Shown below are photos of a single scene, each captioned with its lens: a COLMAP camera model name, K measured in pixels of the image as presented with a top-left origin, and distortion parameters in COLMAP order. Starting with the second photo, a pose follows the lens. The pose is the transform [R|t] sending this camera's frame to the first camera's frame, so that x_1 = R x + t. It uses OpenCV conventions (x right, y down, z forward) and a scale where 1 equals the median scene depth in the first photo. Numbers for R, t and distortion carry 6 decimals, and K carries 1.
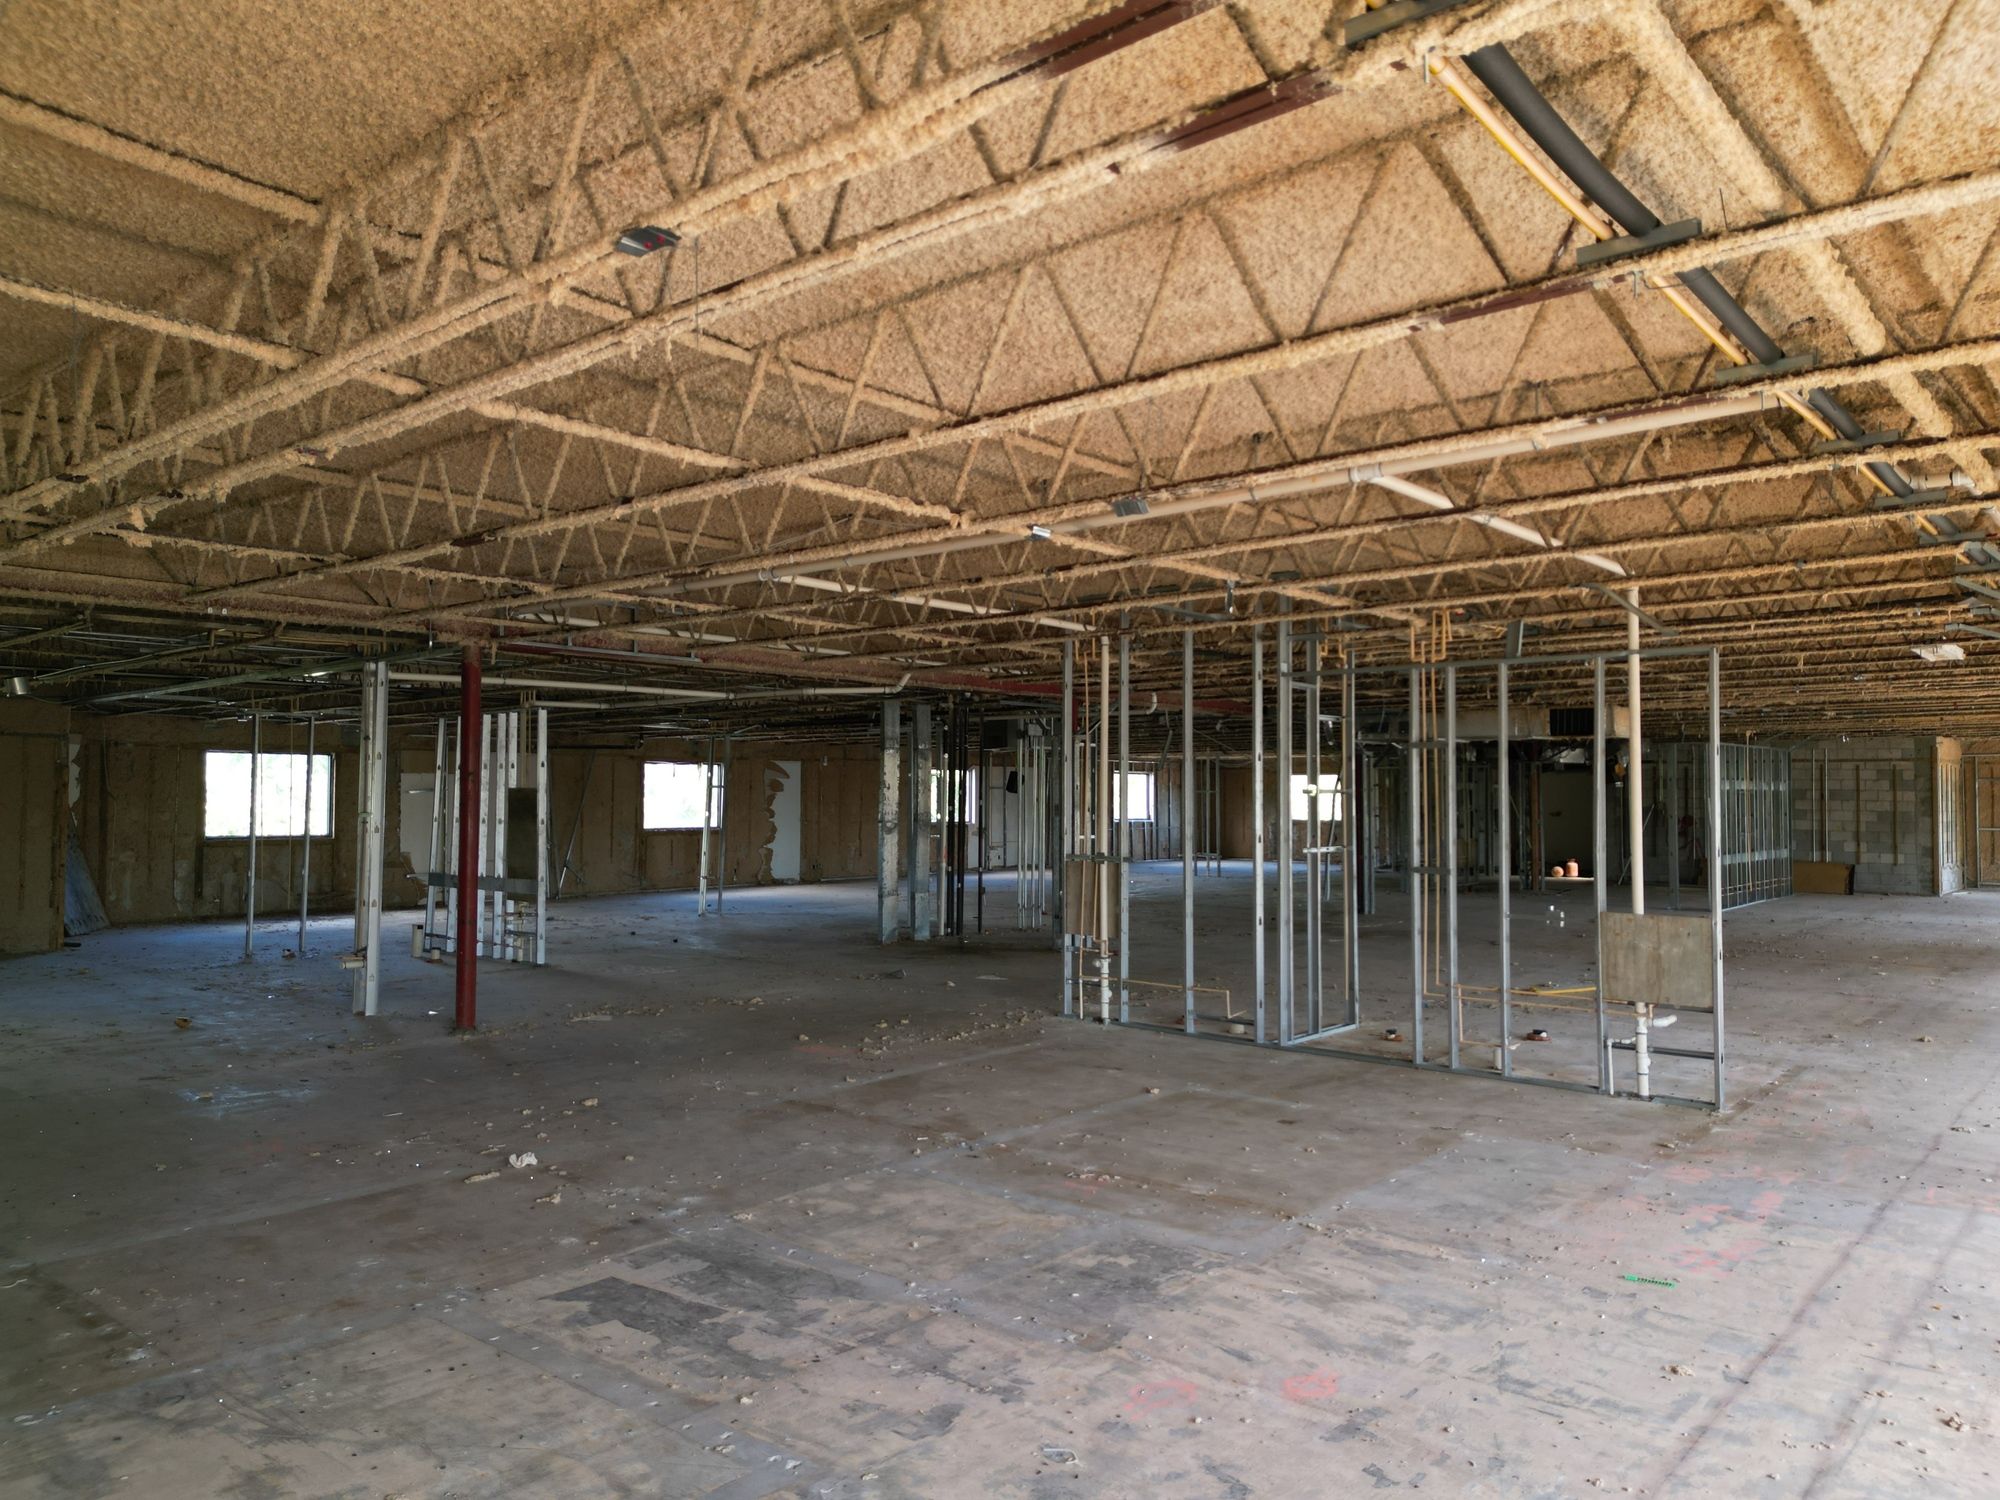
lens RADIAL K [[1435.5, 0, 991.5], [0, 1435.5, 760.9], [0, 0, 1]] dist [0.099391, -0.114122]
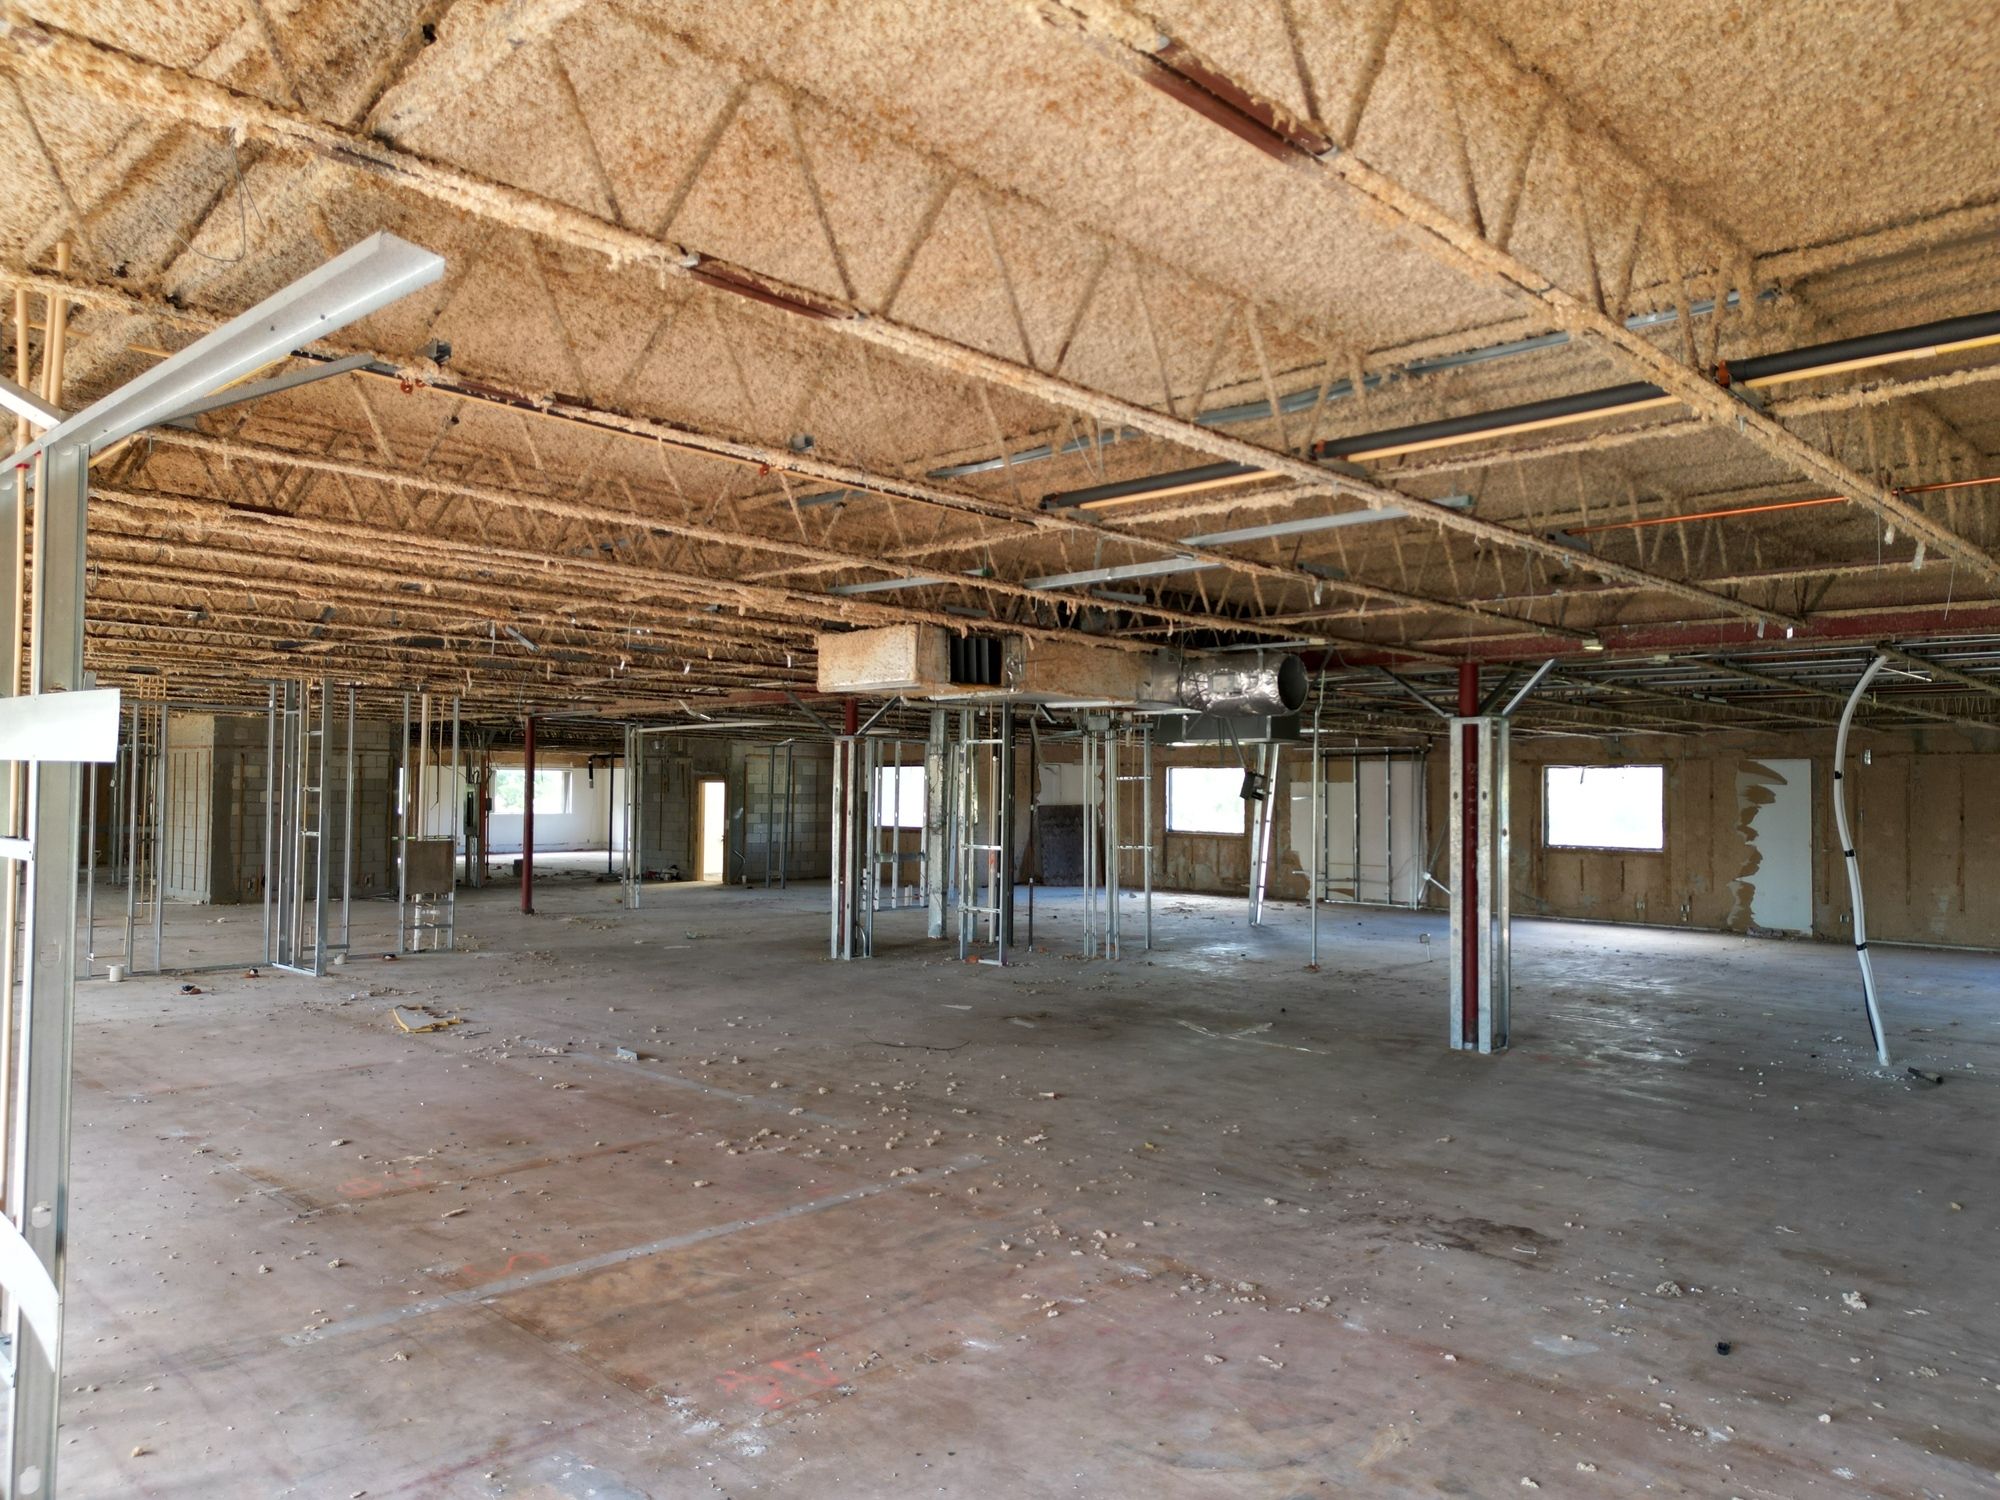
lens RADIAL K [[1435.5, 0, 991.5], [0, 1435.5, 760.9], [0, 0, 1]] dist [0.099391, -0.114122]
pose [[-0.071769, -0.029280, -0.996991, 0.492866], [0.008548, 0.999514, -0.029969, 0.015683], [0.997385, -0.010673, -0.071484, 0.561307]]
